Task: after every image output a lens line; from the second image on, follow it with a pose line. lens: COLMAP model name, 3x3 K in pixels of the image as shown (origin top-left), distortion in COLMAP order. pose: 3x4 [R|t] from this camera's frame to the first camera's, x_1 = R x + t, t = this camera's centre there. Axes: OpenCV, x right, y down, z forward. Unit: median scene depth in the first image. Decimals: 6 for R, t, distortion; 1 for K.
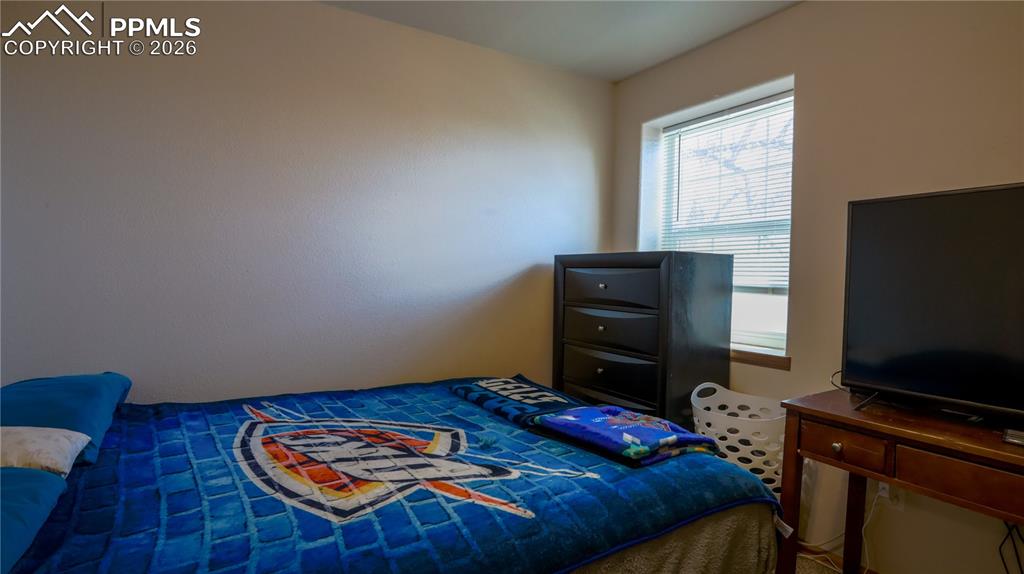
lens RADIAL K [[503.0, 0, 512.0], [0, 503.0, 287.0], [0, 0, 1]] dist [-0.074936, 0.031091]
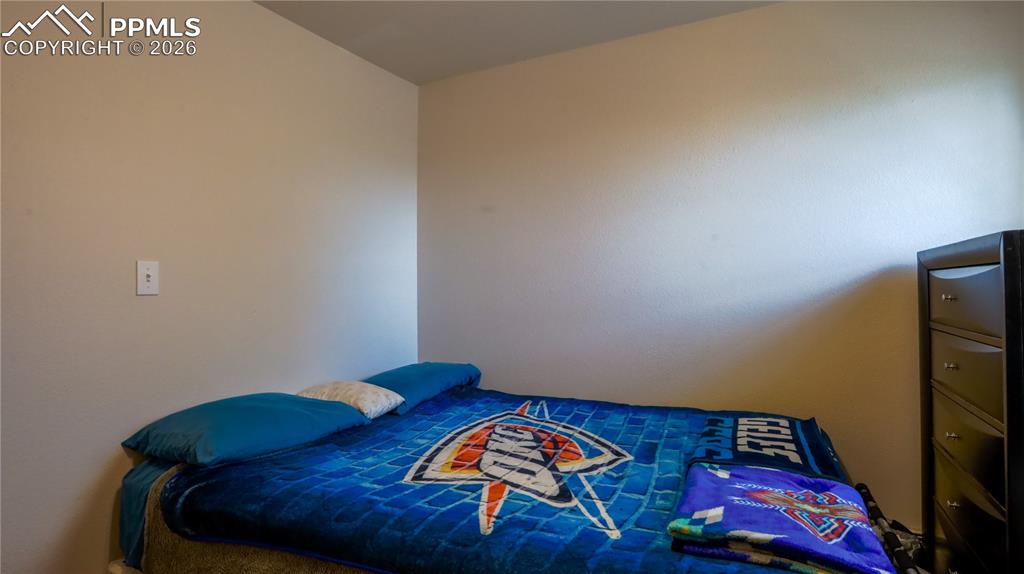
lens RADIAL K [[510.7, 0, 505.9], [0, 510.7, 285.3], [0, 0, 1]] dist [-0.077651, 0.034205]
pose [[0.510690, -0.043879, -0.858645, 0.702370], [0.011067, 0.998950, -0.044467, 0.007288], [0.859694, 0.013206, 0.510639, 0.379525]]
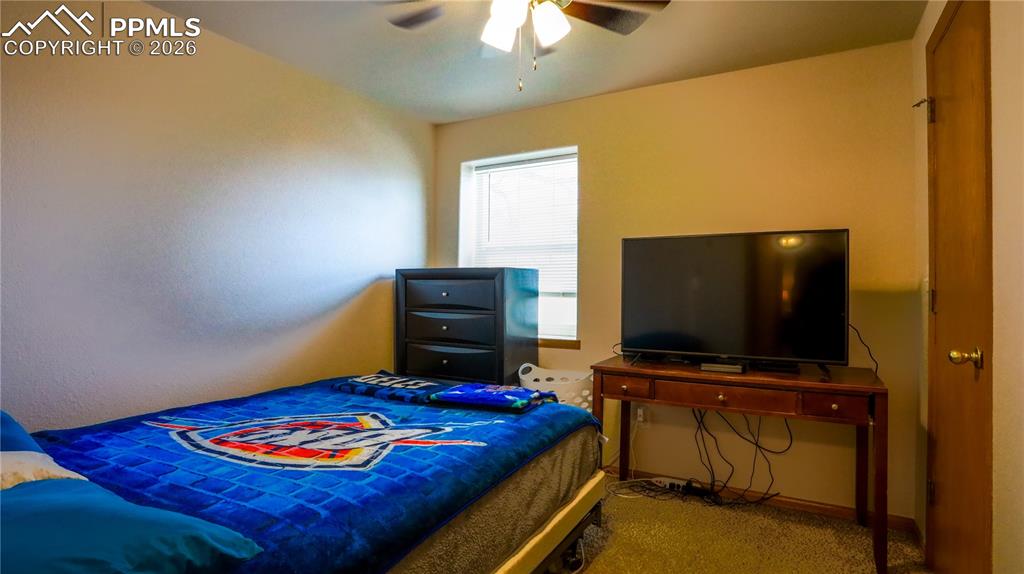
lens RADIAL K [[503.0, 0, 512.0], [0, 503.0, 287.0], [0, 0, 1]] dist [-0.074936, 0.031091]
pose [[0.877961, -0.017908, 0.478397, -0.459467], [0.024989, 0.999652, -0.008439, -0.009349], [-0.478080, 0.019364, 0.878103, -0.306129]]
